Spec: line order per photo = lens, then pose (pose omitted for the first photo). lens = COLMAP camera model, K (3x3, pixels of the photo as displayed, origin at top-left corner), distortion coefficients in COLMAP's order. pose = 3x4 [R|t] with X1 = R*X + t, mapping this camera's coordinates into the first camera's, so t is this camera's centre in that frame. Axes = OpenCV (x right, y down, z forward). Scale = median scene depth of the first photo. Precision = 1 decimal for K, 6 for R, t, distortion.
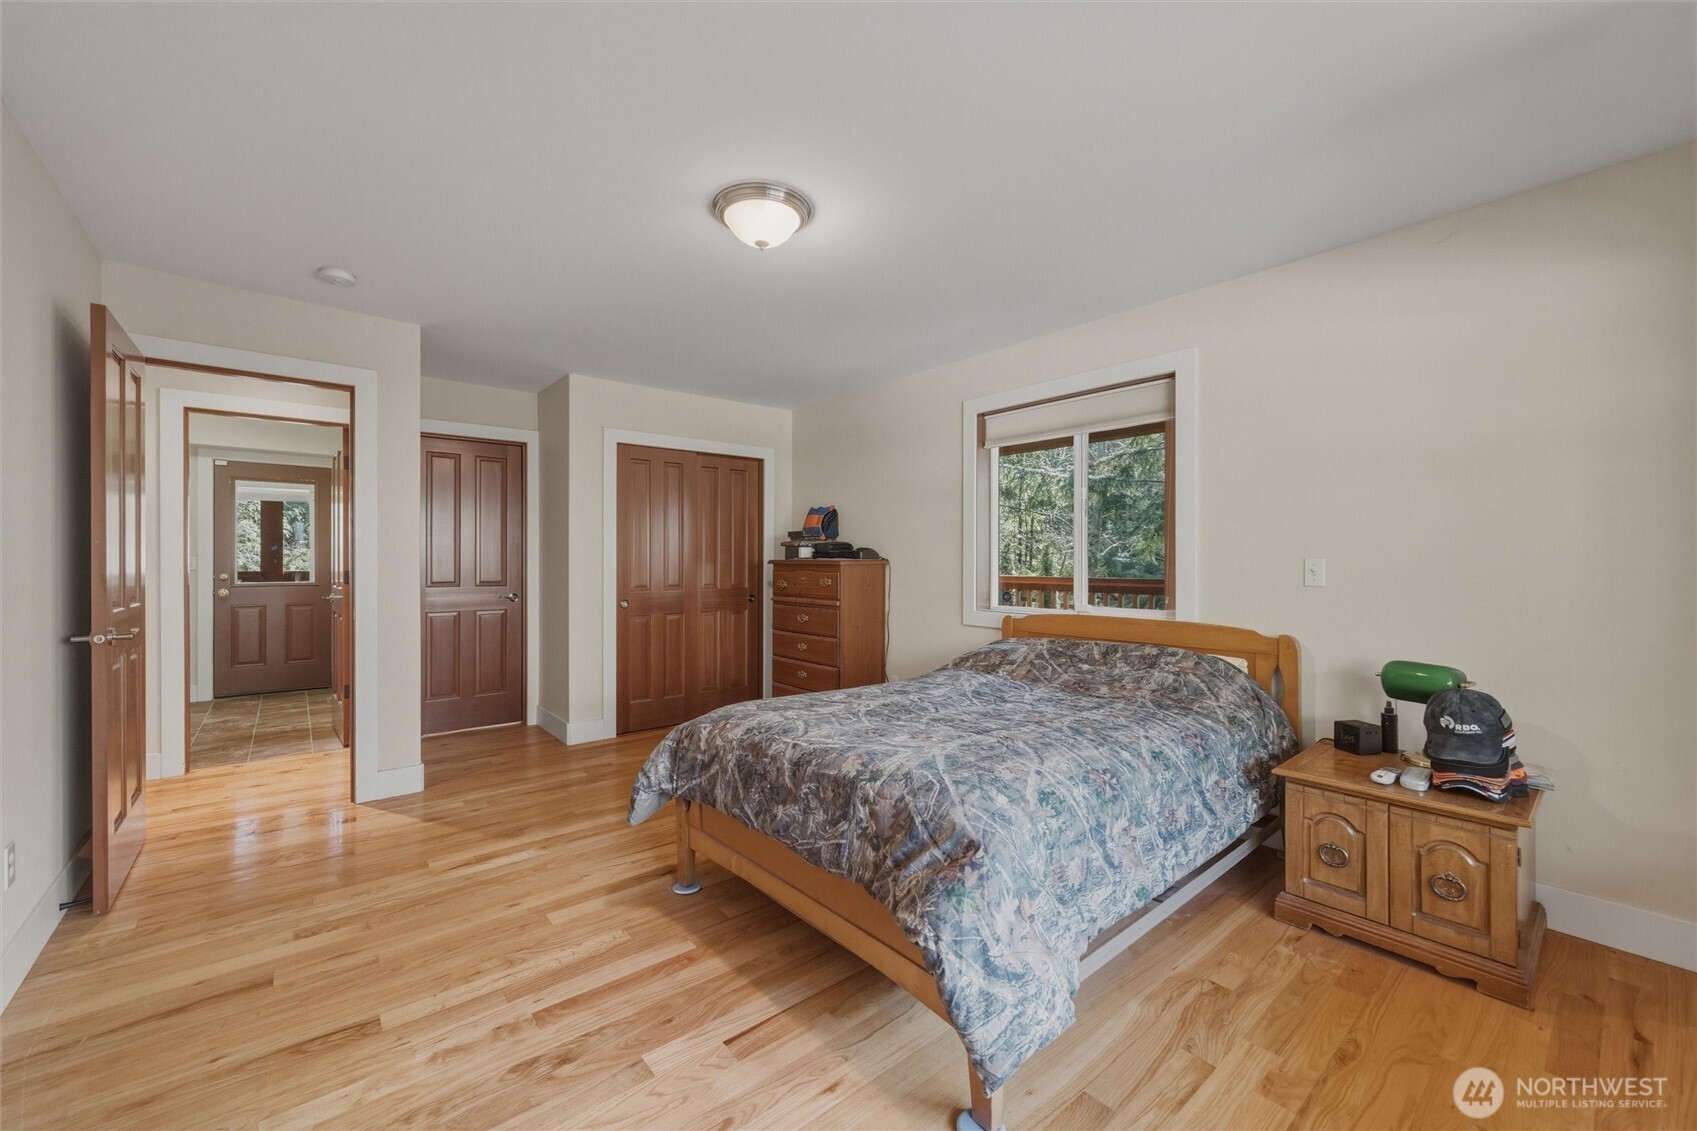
lens RADIAL K [[671.1, 0, 848.5], [0, 671.1, 565.5], [0, 0, 1]] dist [0.001720, 0.000041]
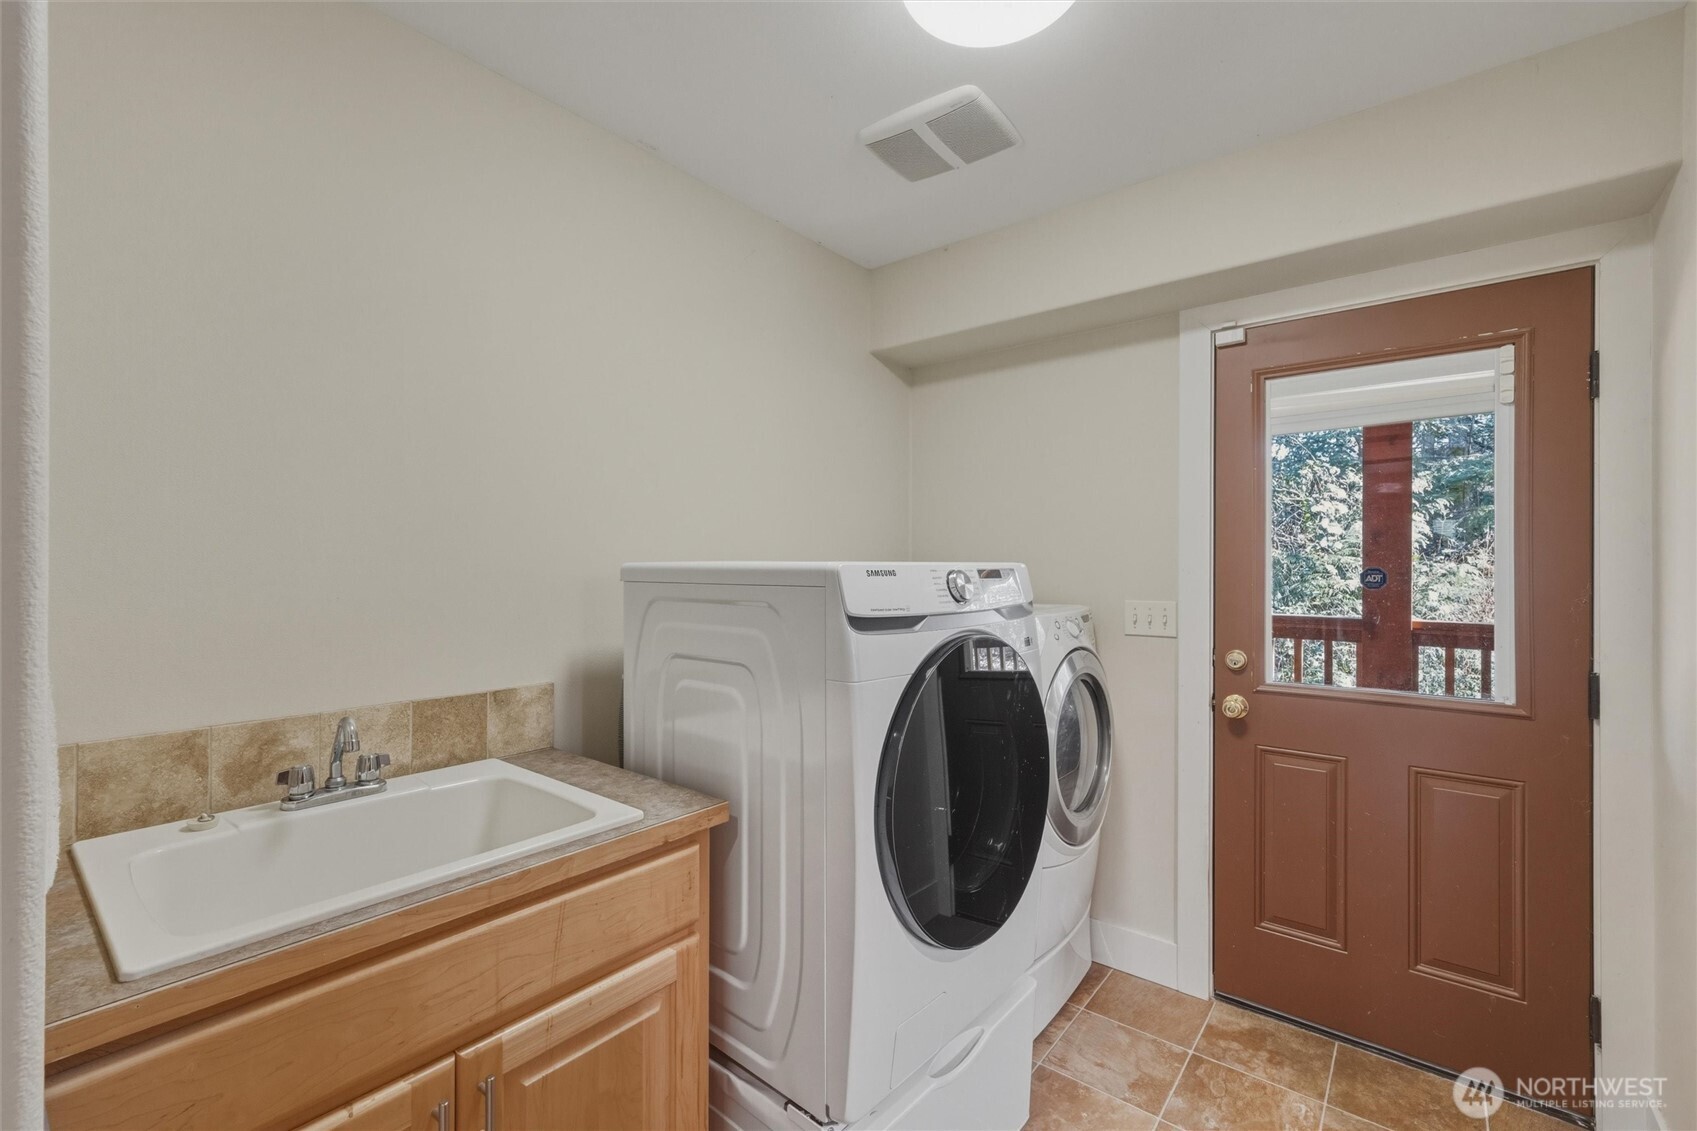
lens RADIAL K [[671.1, 0, 848.5], [0, 671.1, 565.5], [0, 0, 1]] dist [0.001720, 0.000041]
pose [[0.163909, -0.007598, -0.986446, -0.596439], [-0.006948, 0.999937, -0.008856, -0.027305], [0.986451, 0.008306, 0.163846, 0.718796]]
